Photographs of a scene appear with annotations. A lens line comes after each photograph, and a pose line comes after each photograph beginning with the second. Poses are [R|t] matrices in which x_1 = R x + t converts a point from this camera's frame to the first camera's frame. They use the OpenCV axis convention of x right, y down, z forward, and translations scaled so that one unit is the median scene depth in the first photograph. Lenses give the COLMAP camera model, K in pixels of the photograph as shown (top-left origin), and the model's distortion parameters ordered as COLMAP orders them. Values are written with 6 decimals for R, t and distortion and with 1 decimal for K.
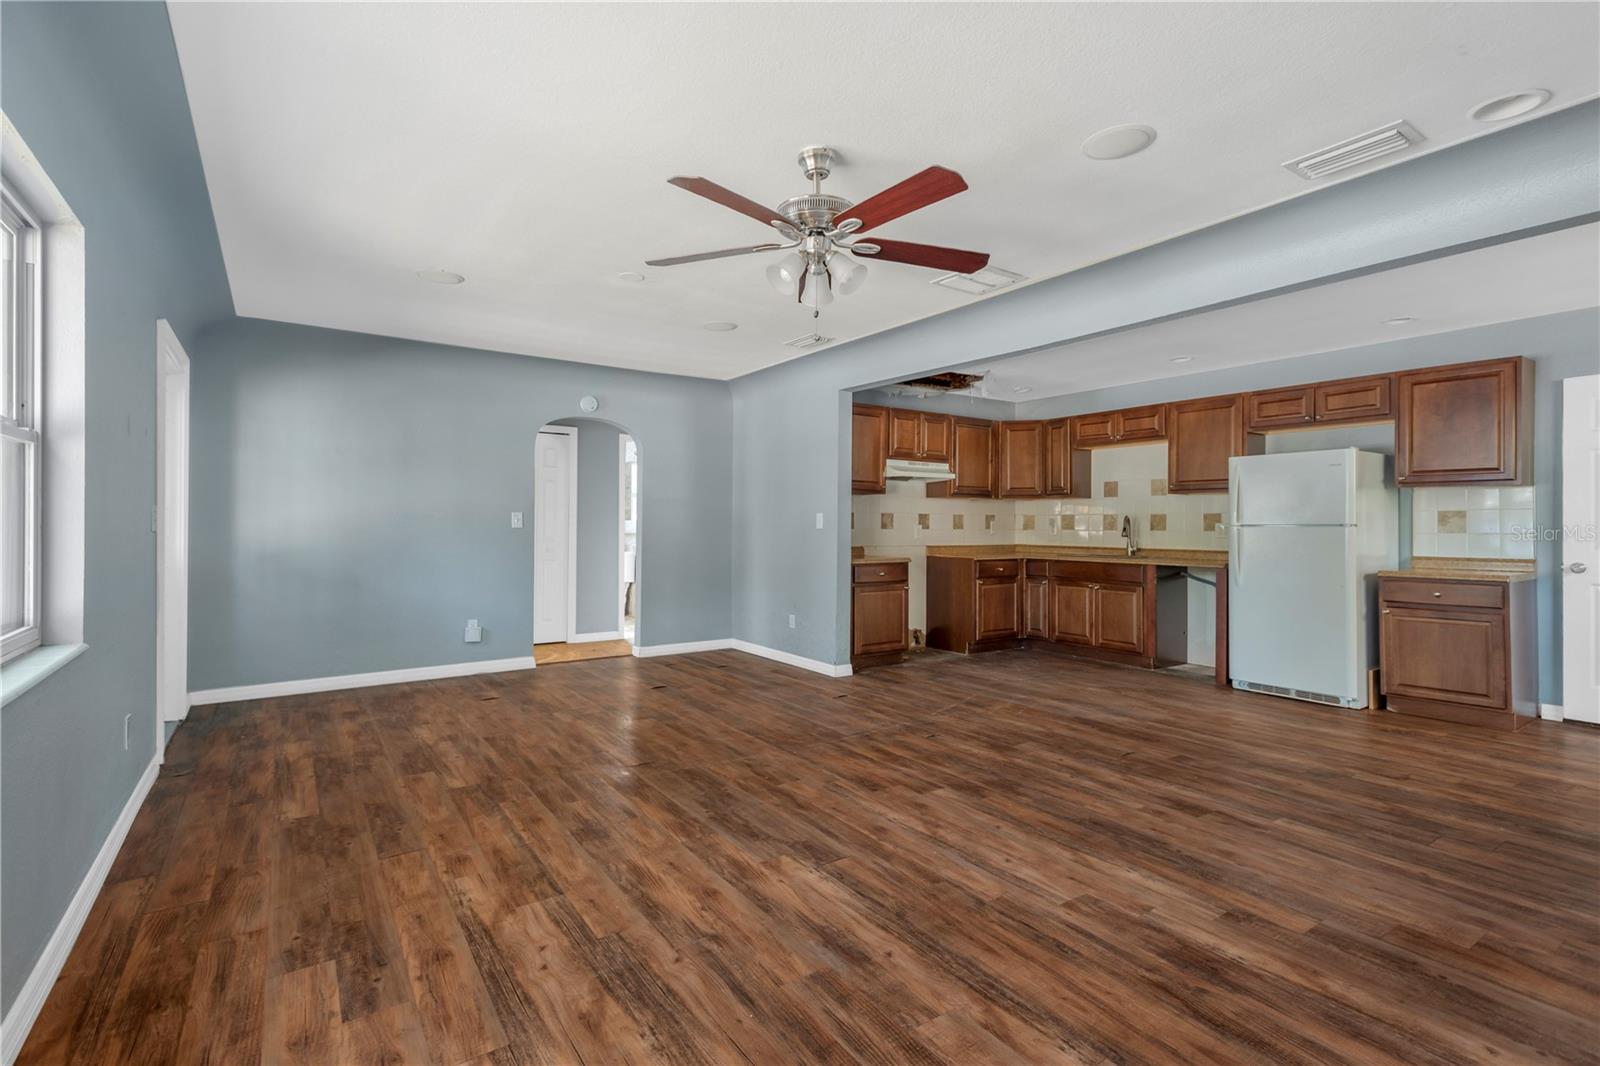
lens RADIAL K [[747.6, 0, 802.1], [0, 747.6, 523.4], [0, 0, 1]] dist [0.013362, -0.000458]
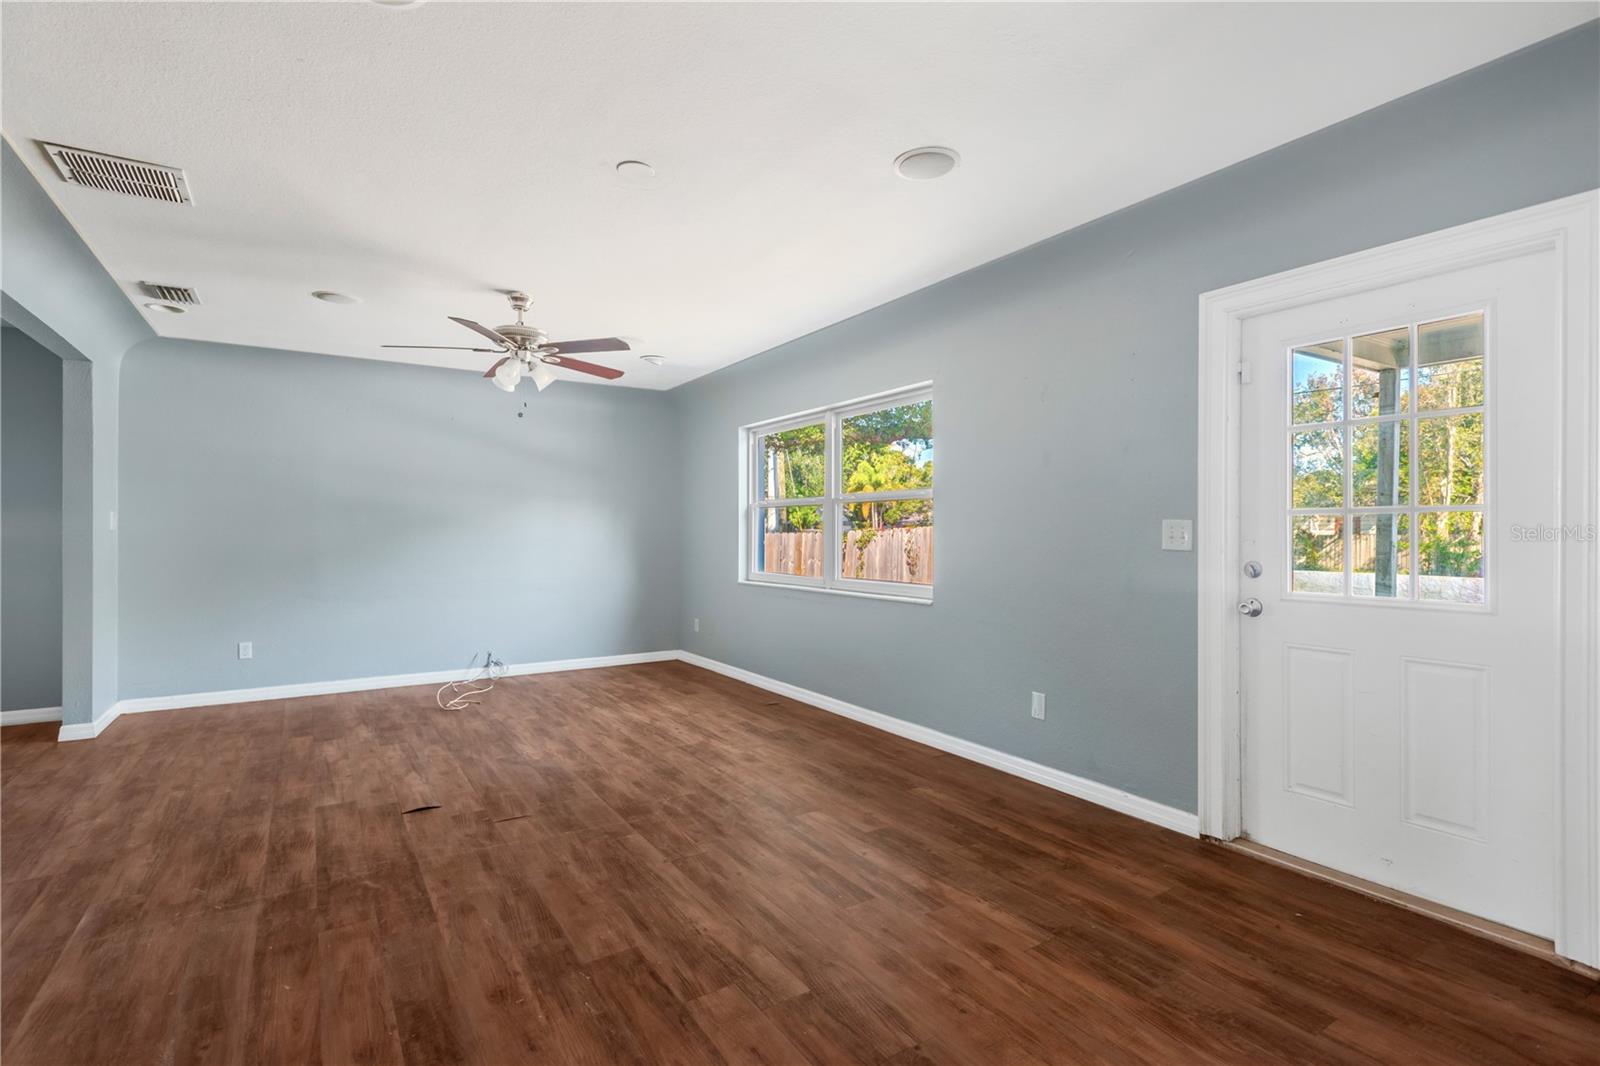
lens RADIAL K [[747.6, 0, 802.1], [0, 747.6, 523.4], [0, 0, 1]] dist [0.013362, -0.000458]
pose [[-0.999692, -0.003719, 0.024552, -0.509748], [-0.004002, 0.999926, -0.011462, -0.010077], [-0.024508, -0.011557, -0.999633, 2.151879]]
